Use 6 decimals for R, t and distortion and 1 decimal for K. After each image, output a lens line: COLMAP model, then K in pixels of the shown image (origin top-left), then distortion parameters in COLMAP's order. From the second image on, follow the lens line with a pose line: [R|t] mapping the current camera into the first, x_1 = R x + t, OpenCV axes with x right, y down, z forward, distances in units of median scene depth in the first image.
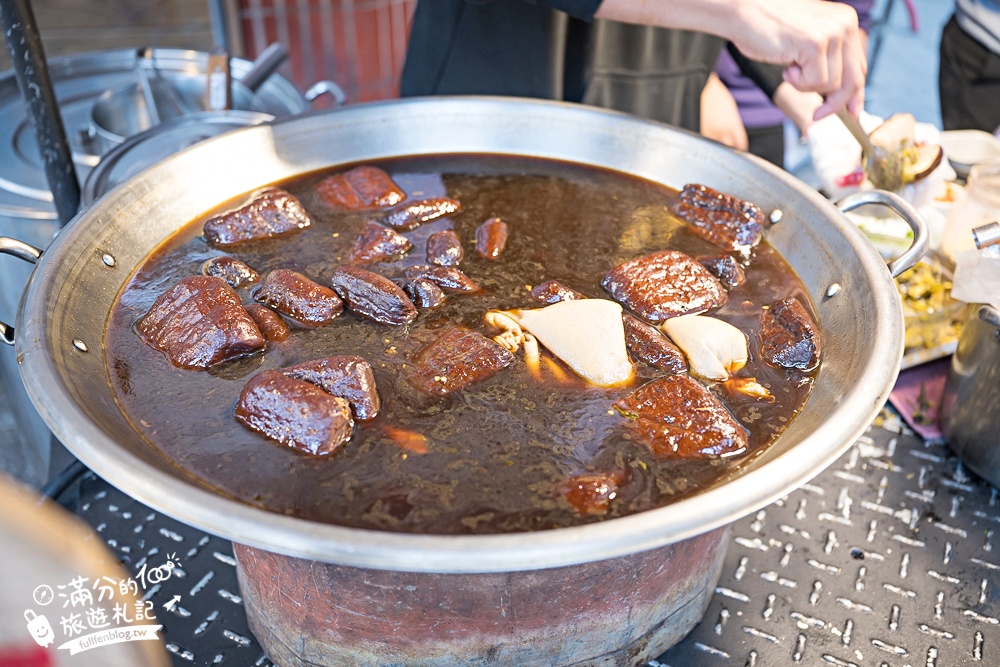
lens RADIAL K [[983.9, 0, 500.0], [0, 983.9, 333.5], [0, 0, 1]] dist [0.003232, 0.009570]
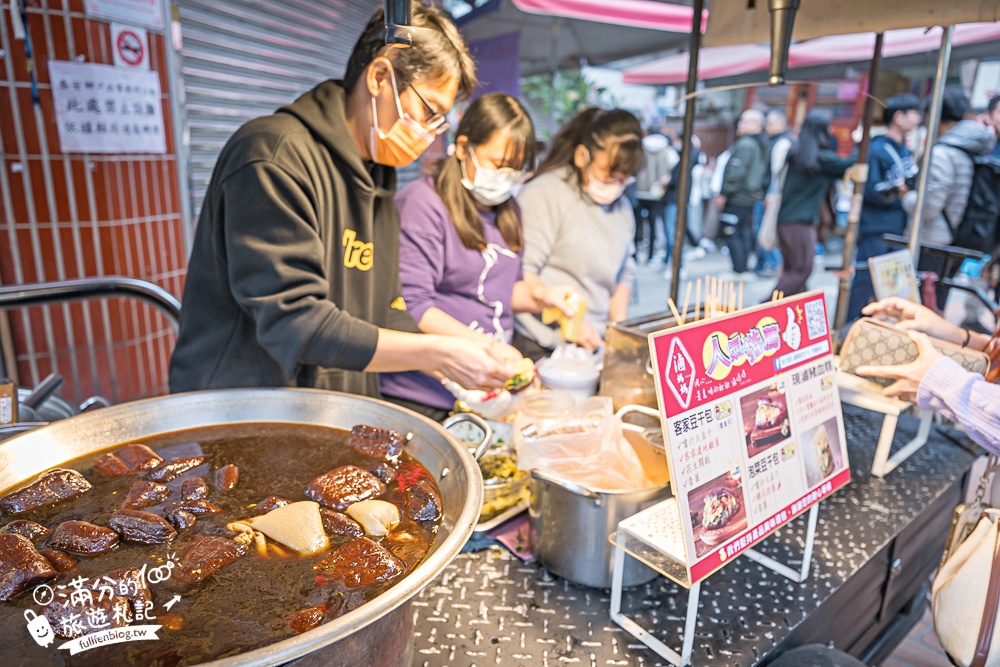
lens RADIAL K [[664.2, 0, 500.0], [0, 664.2, 333.5], [0, 0, 1]] dist [-0.004448, 0.003102]
pose [[0.921983, -0.084783, 0.377834, 0.010169], [0.195569, 0.944102, -0.265374, 0.046552], [-0.334215, 0.318563, 0.887028, -0.115168]]
